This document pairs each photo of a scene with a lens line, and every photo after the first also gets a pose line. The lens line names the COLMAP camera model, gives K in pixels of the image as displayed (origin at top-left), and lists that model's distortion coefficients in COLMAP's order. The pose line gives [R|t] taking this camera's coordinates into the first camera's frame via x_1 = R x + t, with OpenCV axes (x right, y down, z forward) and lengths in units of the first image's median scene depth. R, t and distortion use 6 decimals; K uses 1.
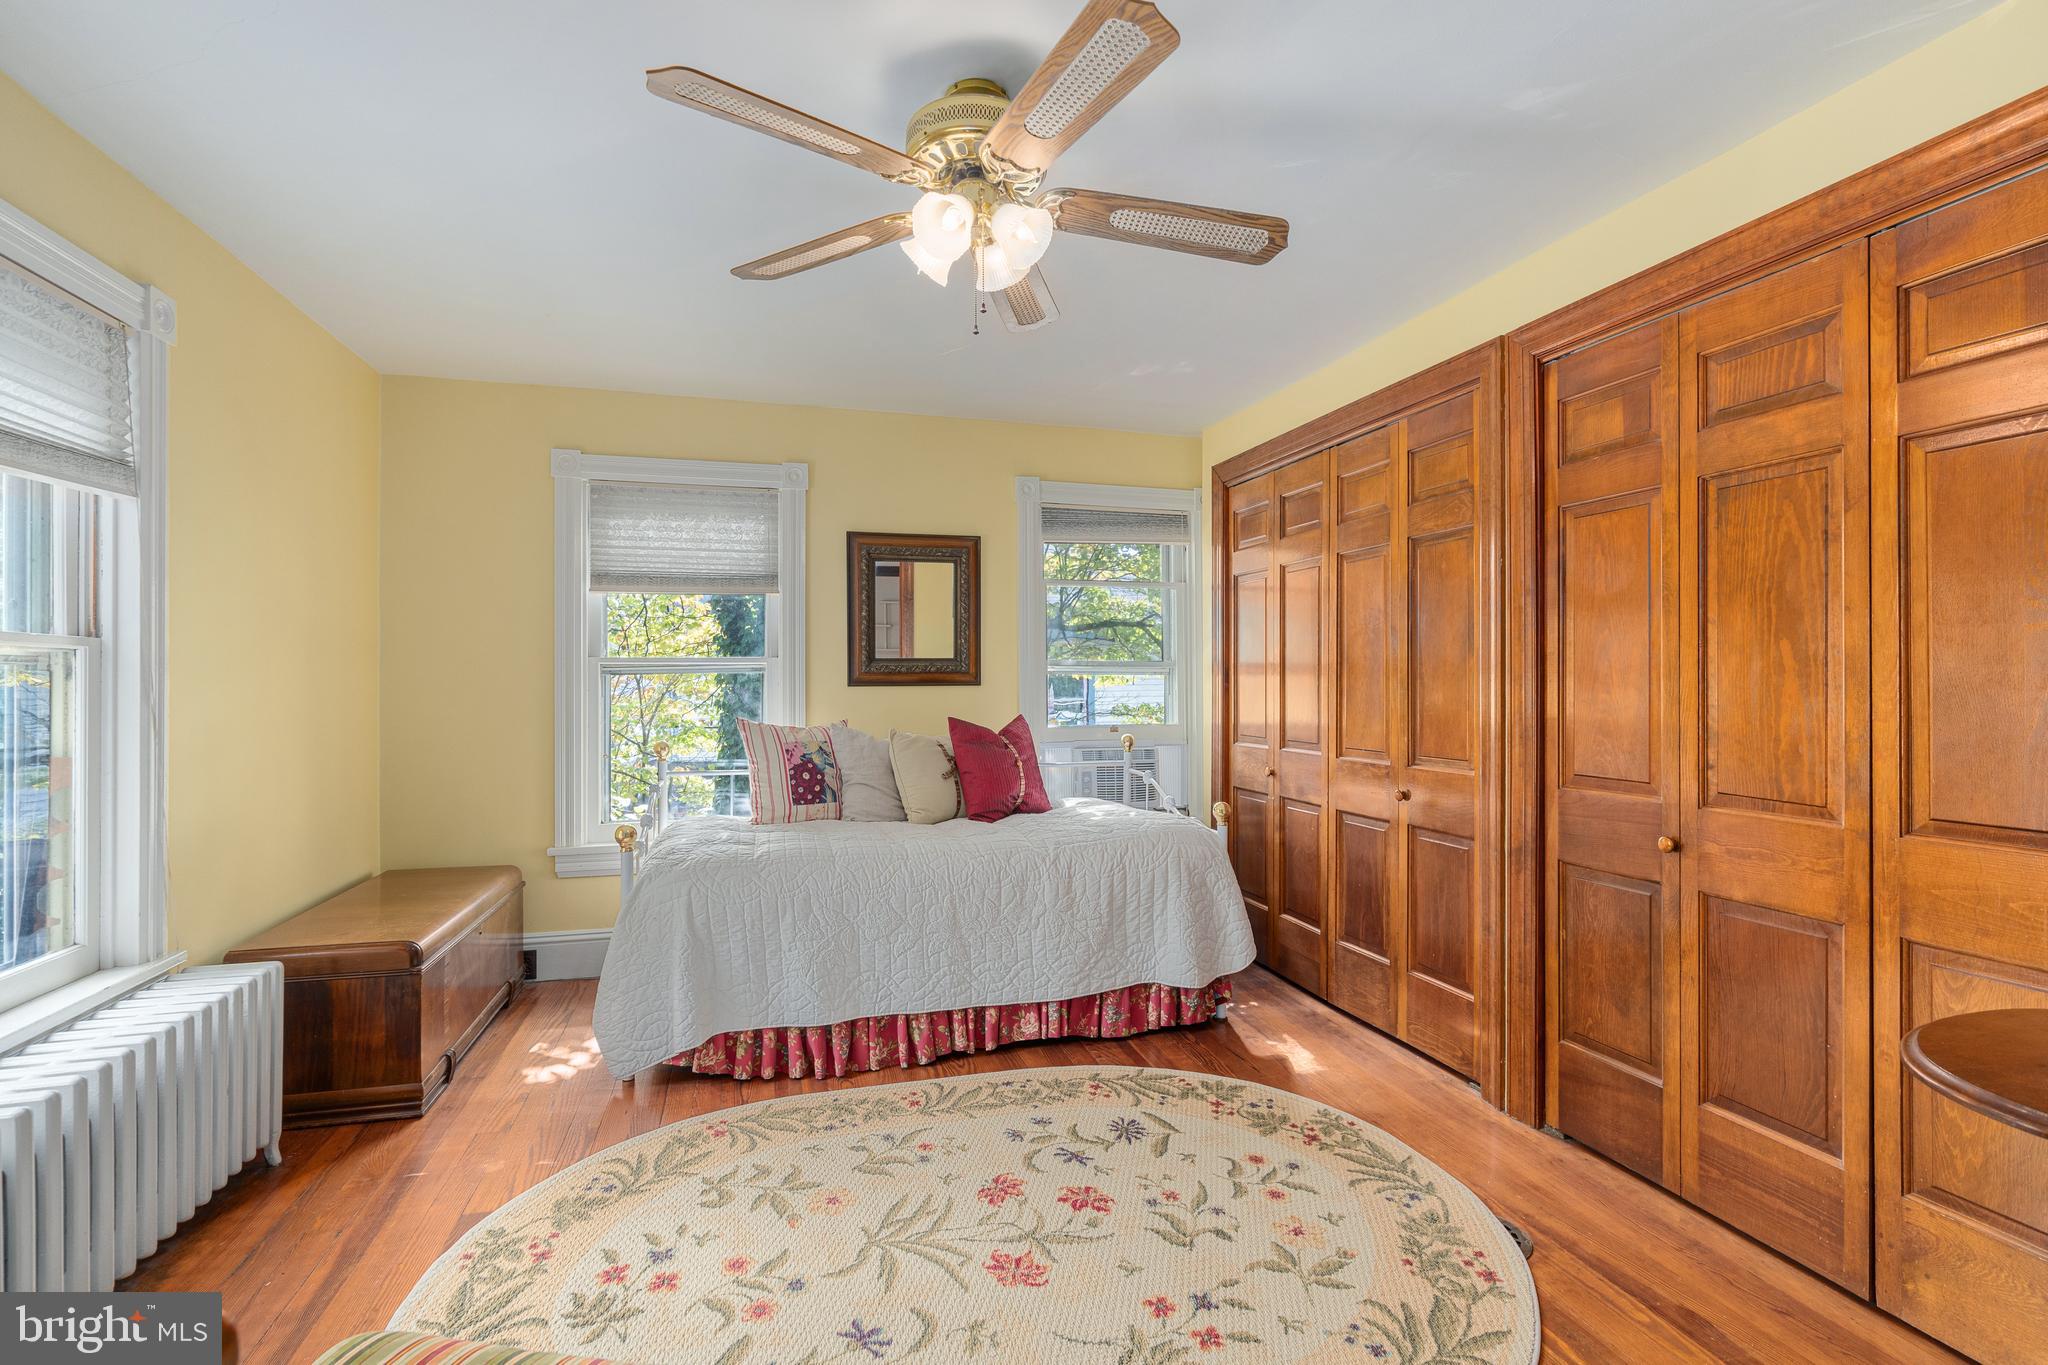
lens RADIAL K [[932.3, 0, 1020.9], [0, 932.3, 681.7], [0, 0, 1]] dist [-0.007984, 0.003599]
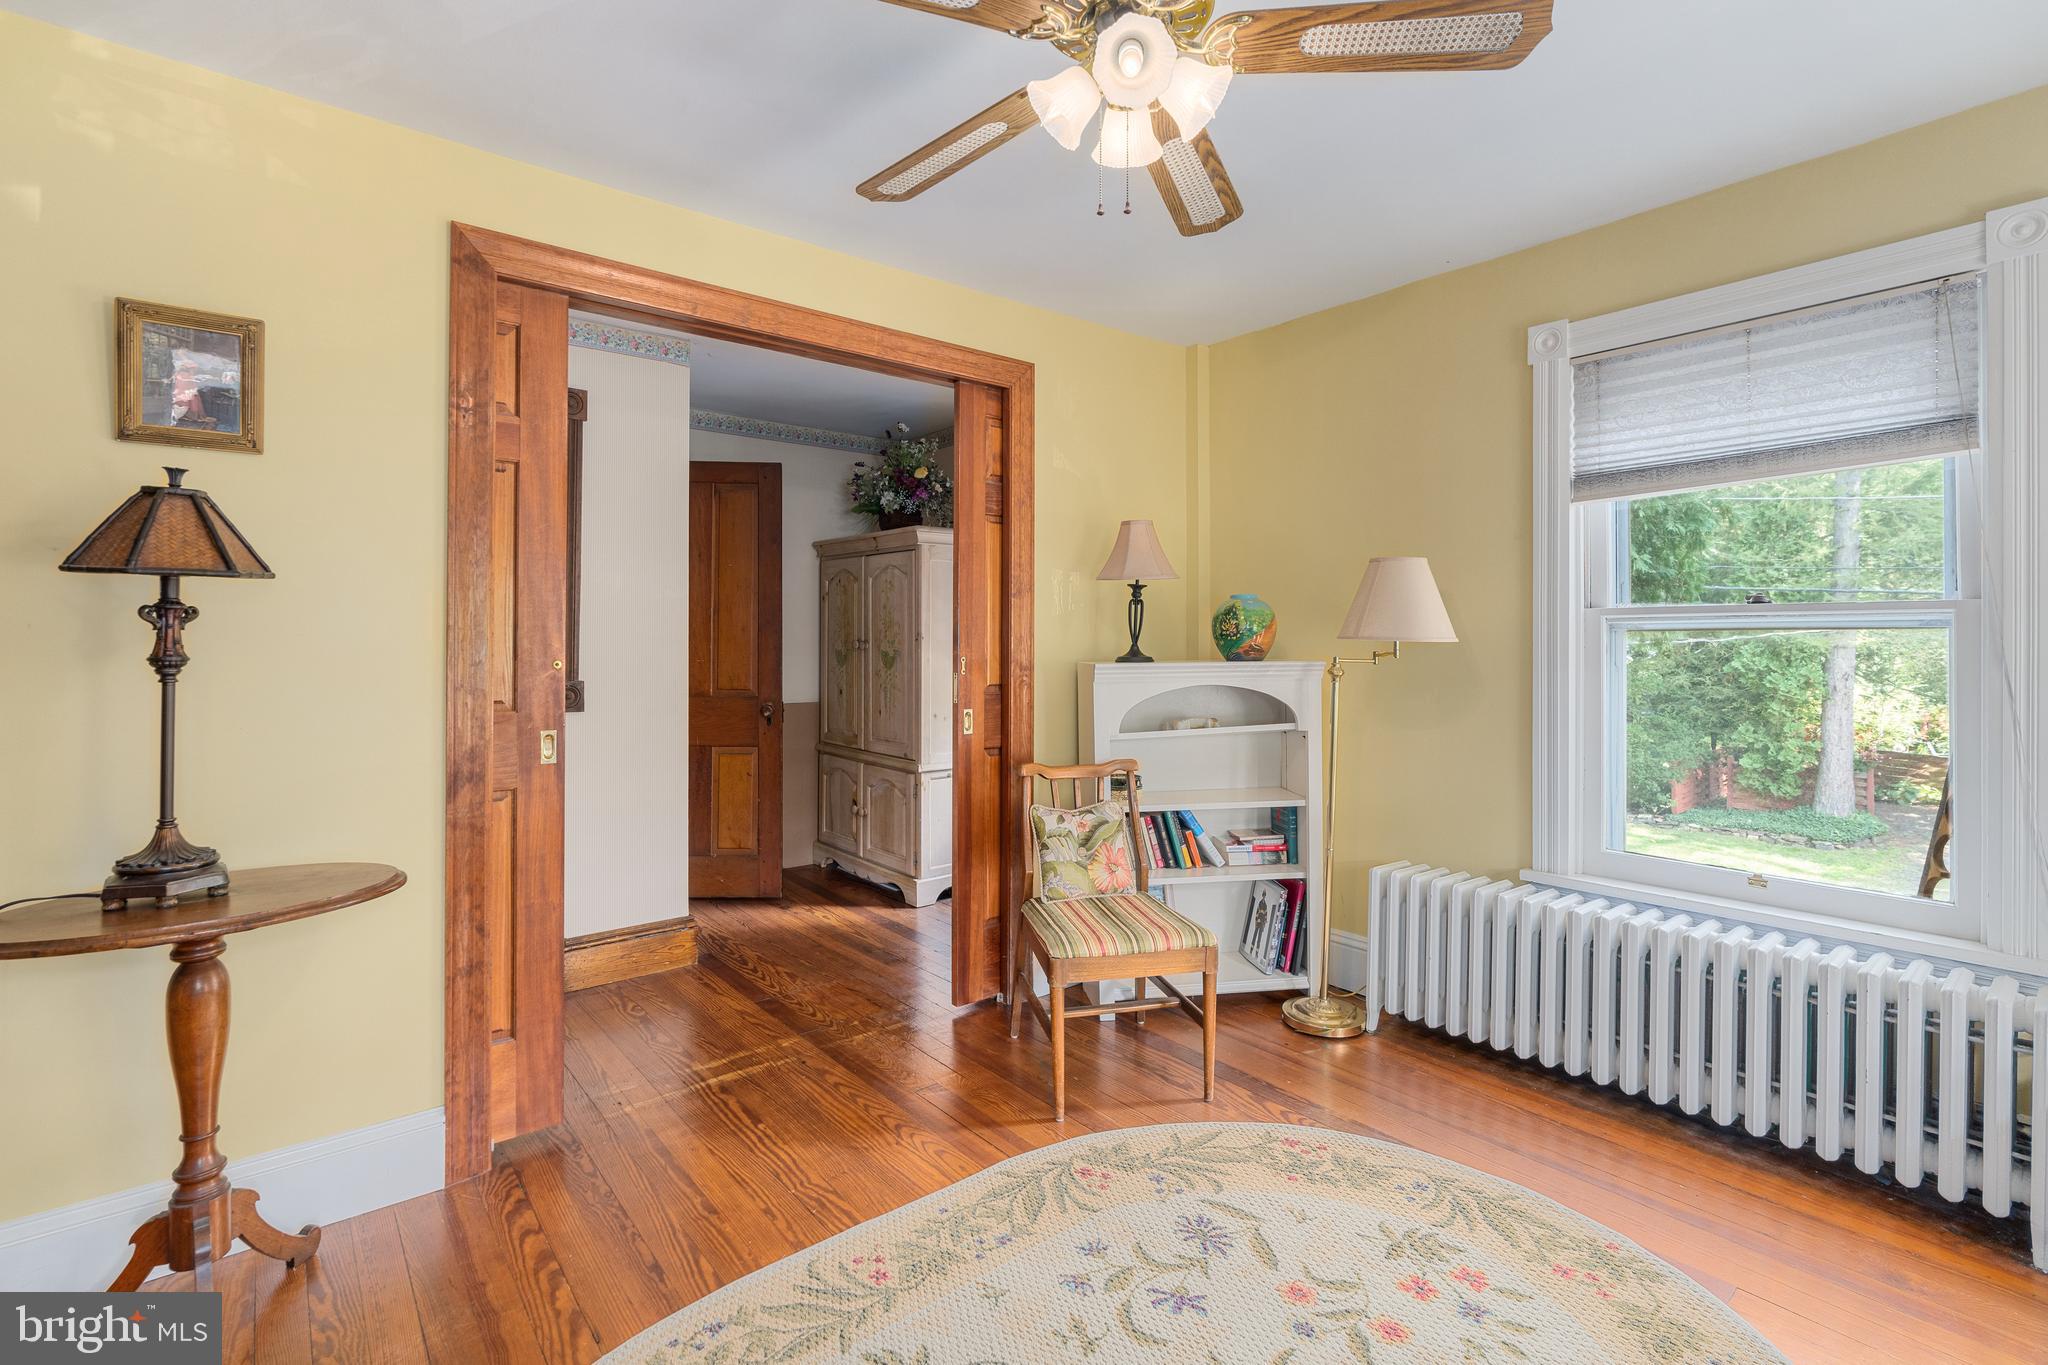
lens RADIAL K [[932.3, 0, 1025.4], [0, 932.3, 667.7], [0, 0, 1]] dist [-0.007984, 0.003599]
pose [[-0.924832, 0.005536, -0.380336, 0.332680], [0.001496, 0.999939, 0.010918, 0.012882], [0.380374, 0.009529, -0.924784, 1.704438]]
